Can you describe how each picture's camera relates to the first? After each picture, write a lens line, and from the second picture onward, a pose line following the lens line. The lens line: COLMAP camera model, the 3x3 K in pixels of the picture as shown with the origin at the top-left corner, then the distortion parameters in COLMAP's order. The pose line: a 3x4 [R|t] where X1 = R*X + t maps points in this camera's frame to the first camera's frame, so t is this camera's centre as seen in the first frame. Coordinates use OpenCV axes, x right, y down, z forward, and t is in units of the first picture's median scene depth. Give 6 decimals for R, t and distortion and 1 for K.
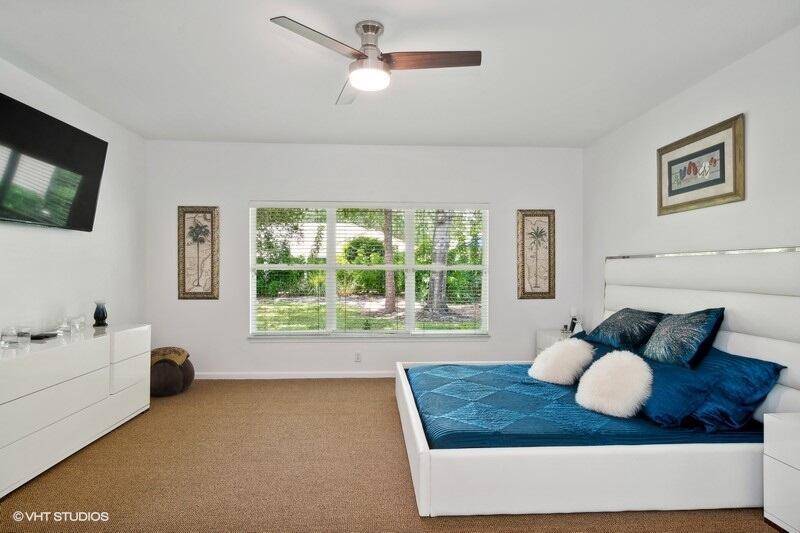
lens RADIAL K [[428.2, 0, 387.7], [0, 428.2, 272.7], [0, 0, 1]] dist [-0.003516, 0.001932]
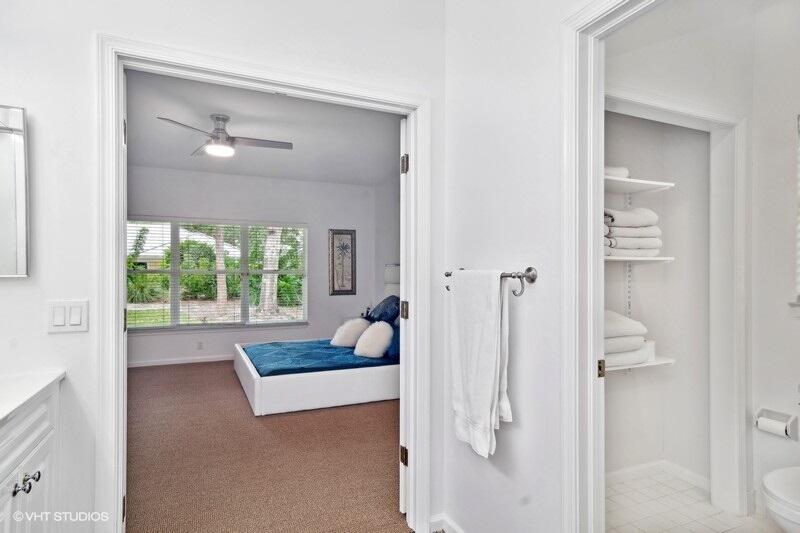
lens RADIAL K [[428.2, 0, 391.3], [0, 428.2, 273.4], [0, 0, 1]] dist [-0.003516, 0.001932]
pose [[0.924699, -0.001860, 0.380694, -0.031211], [0.006151, 0.999931, -0.010056, 0.007770], [-0.380649, 0.011640, 0.924646, -0.353153]]
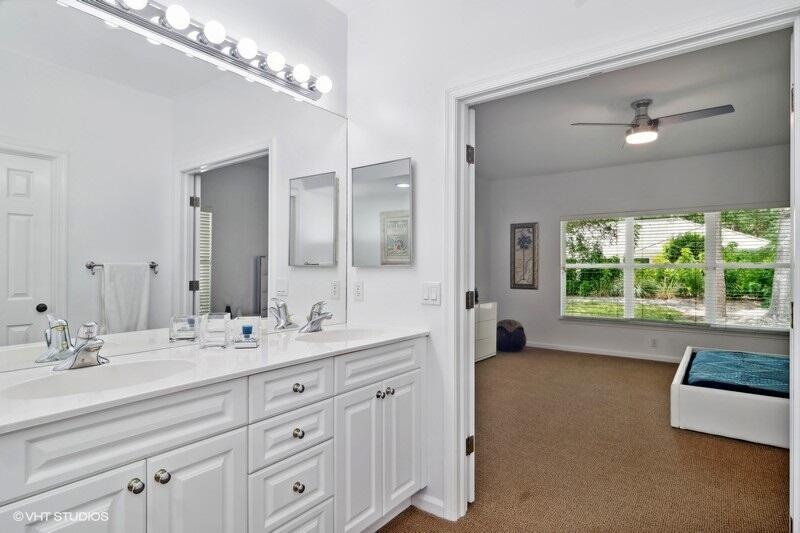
lens RADIAL K [[428.2, 0, 401.6], [0, 428.2, 268.5], [0, 0, 1]] dist [-0.003516, 0.001932]
pose [[0.782465, -0.001148, -0.622693, 0.120203], [-0.006926, 0.999920, -0.010547, 0.012187], [0.622656, 0.012565, 0.782395, -0.353855]]
